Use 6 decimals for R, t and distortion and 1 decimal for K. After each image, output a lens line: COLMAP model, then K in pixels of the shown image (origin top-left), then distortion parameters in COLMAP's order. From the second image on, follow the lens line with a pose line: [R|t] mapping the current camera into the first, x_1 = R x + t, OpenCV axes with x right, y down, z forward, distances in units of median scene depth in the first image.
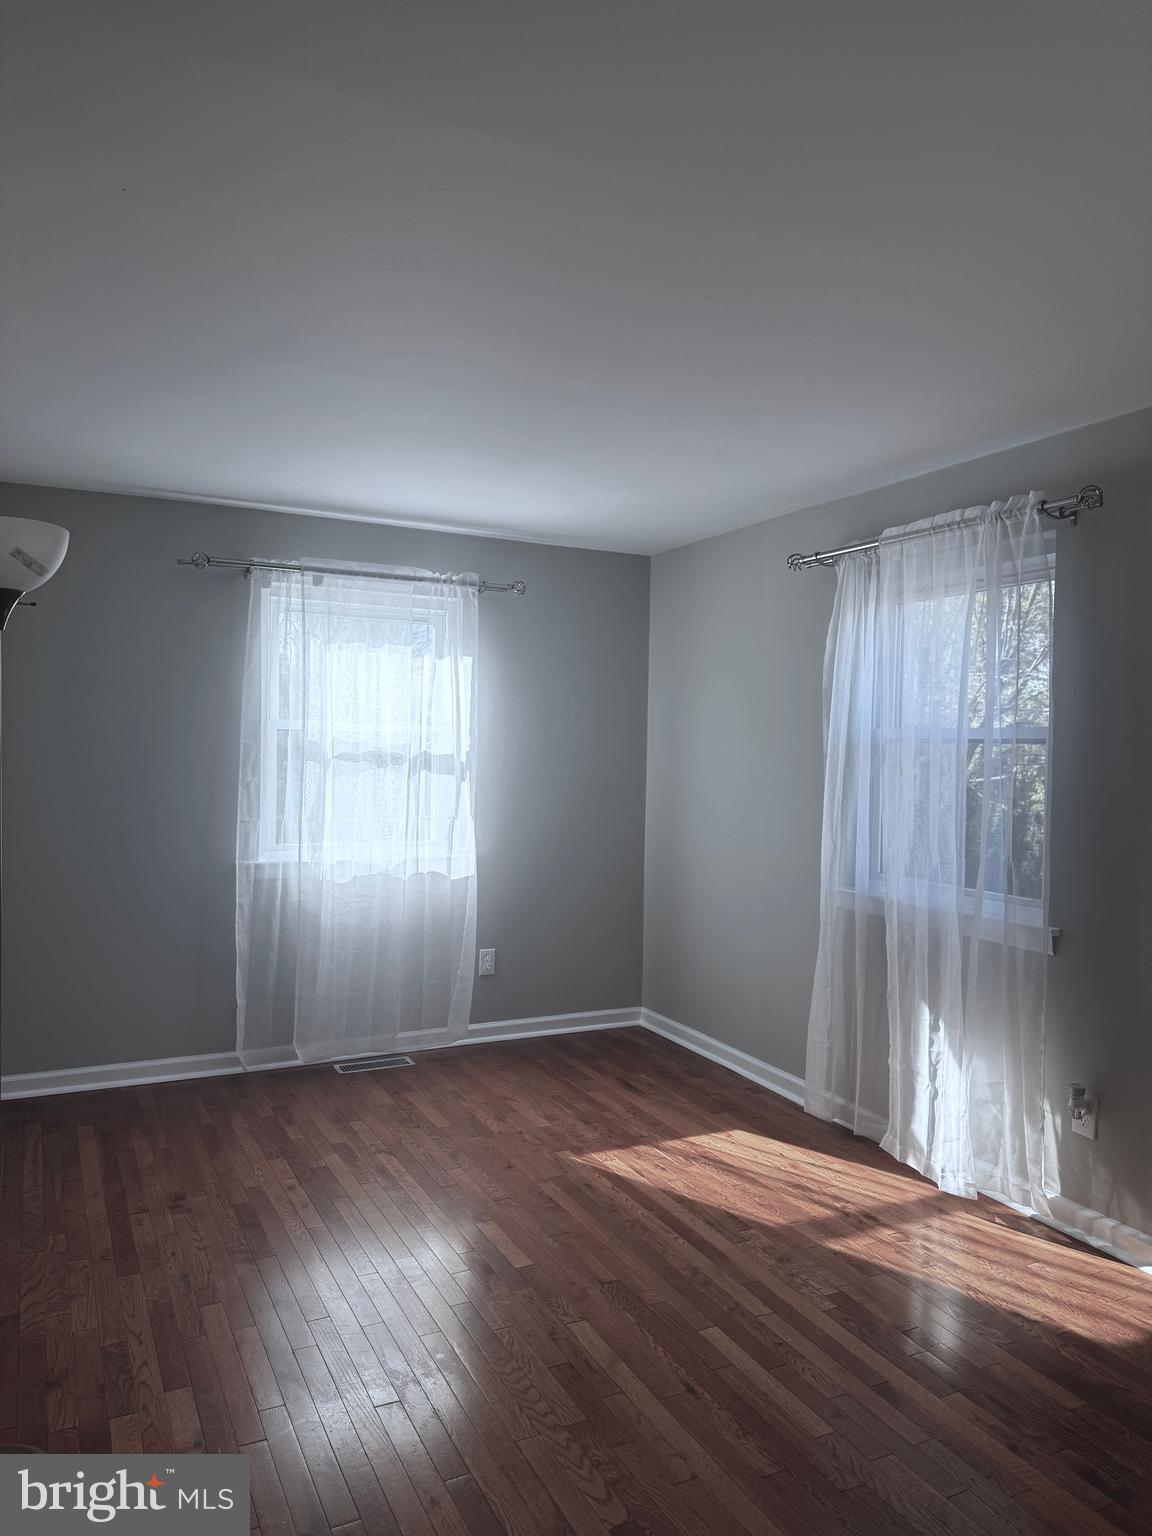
lens RADIAL K [[1069.3, 0, 576.0], [0, 1069.3, 768.0], [0, 0, 1]] dist [0.065211, -0.074915]
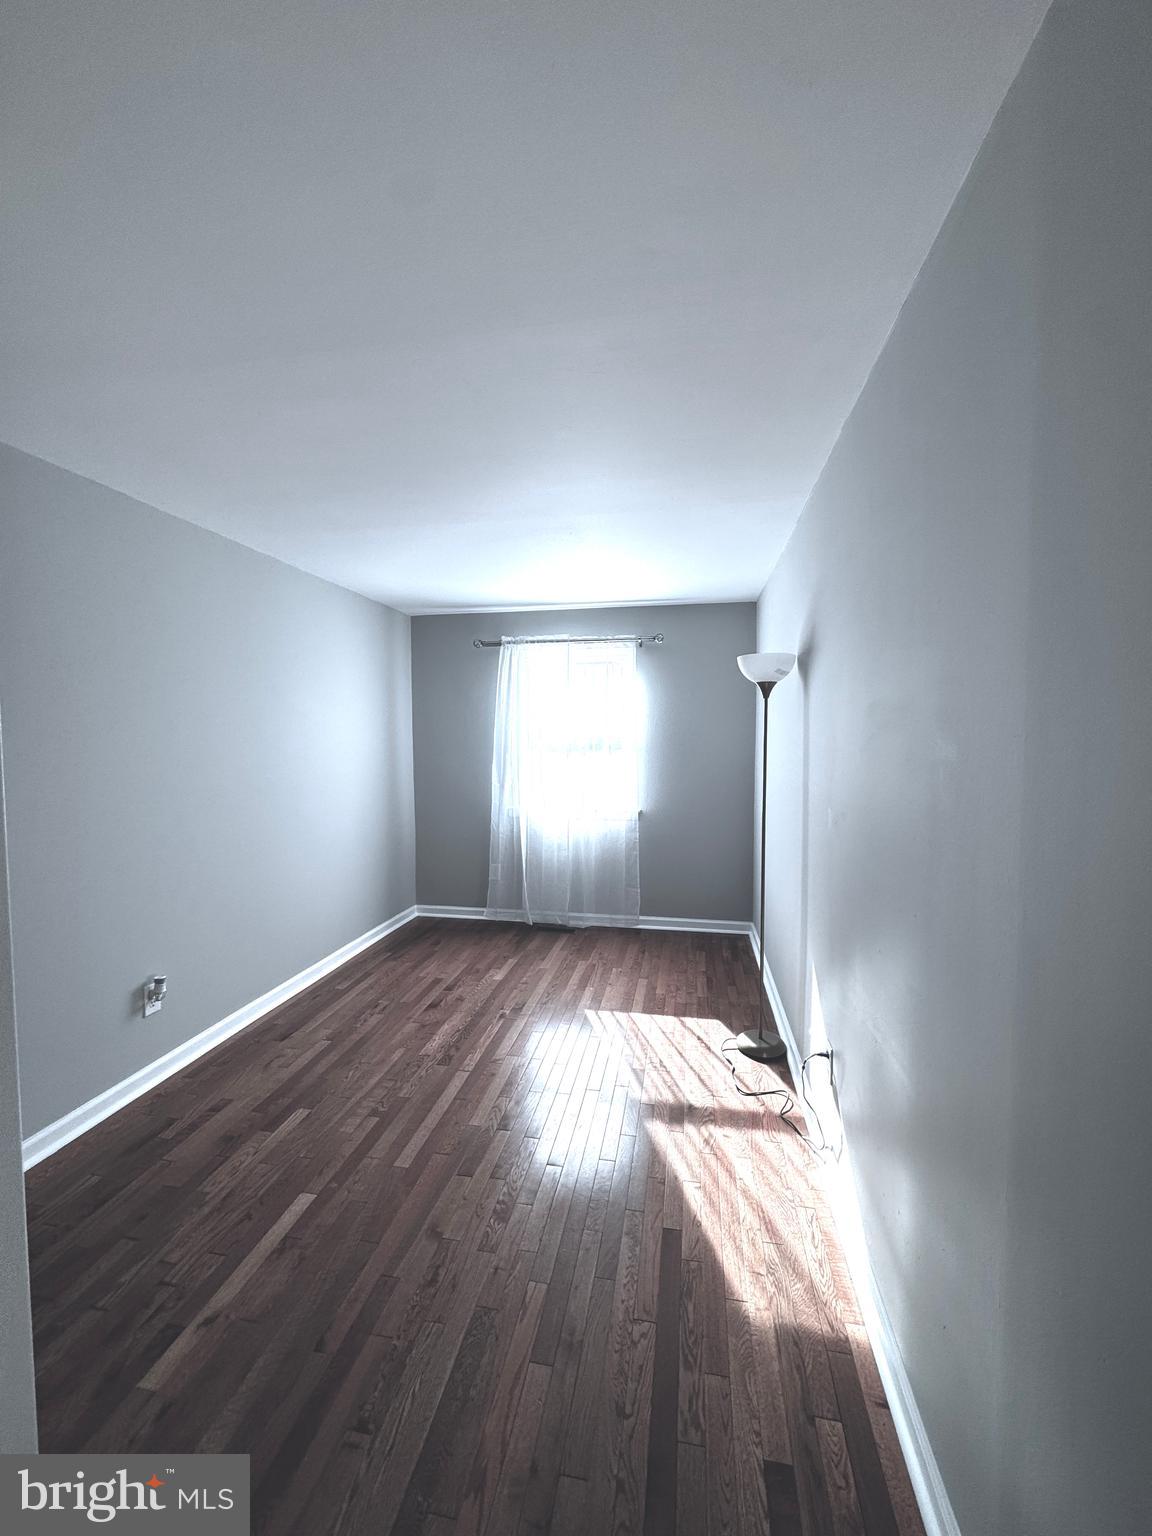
lens RADIAL K [[616.8, 0, 578.7], [0, 616.8, 764.1], [0, 0, 1]] dist [0.012430, -0.013660]
pose [[0.802779, 0.010495, -0.596184, 0.708611], [-0.004859, 0.999927, 0.011059, 0.006109], [0.596257, -0.005981, 0.802772, 0.395133]]
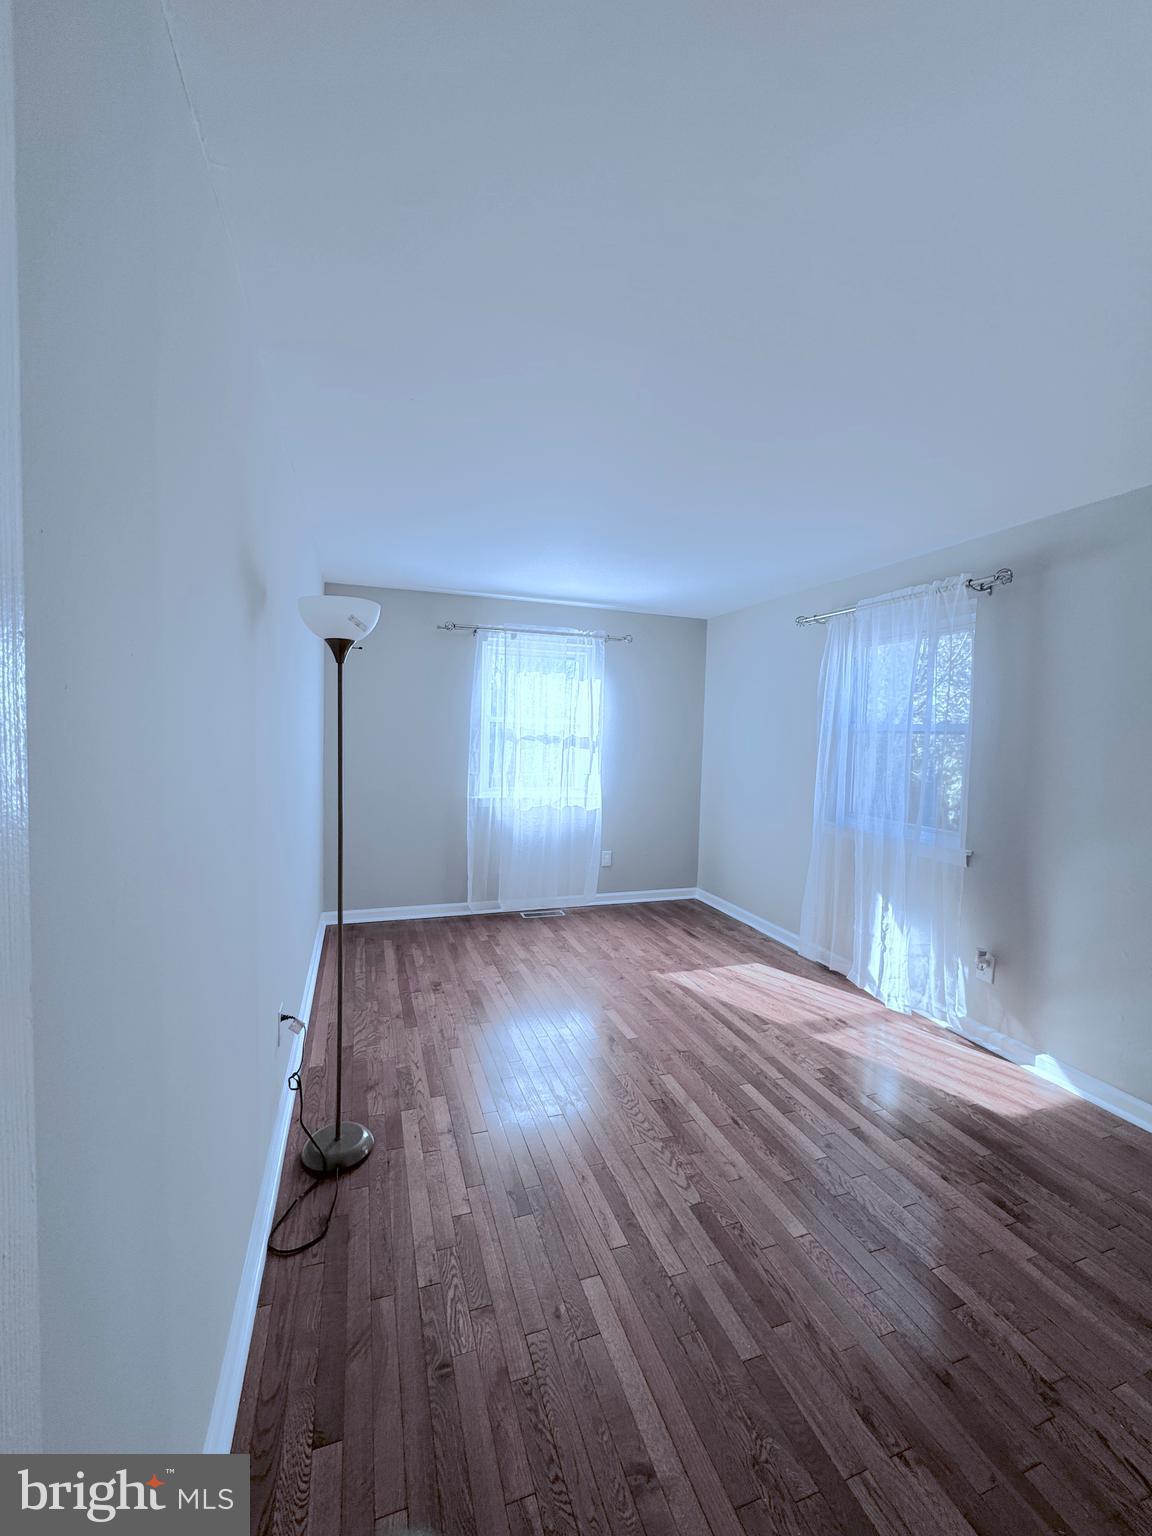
lens RADIAL K [[616.8, 0, 578.7], [0, 616.8, 764.1], [0, 0, 1]] dist [0.012430, -0.013660]
pose [[0.992153, 0.015902, -0.124015, -0.013924], [-0.012077, 0.999430, 0.031536, -0.000858], [0.124446, -0.029791, 0.991779, 0.027250]]
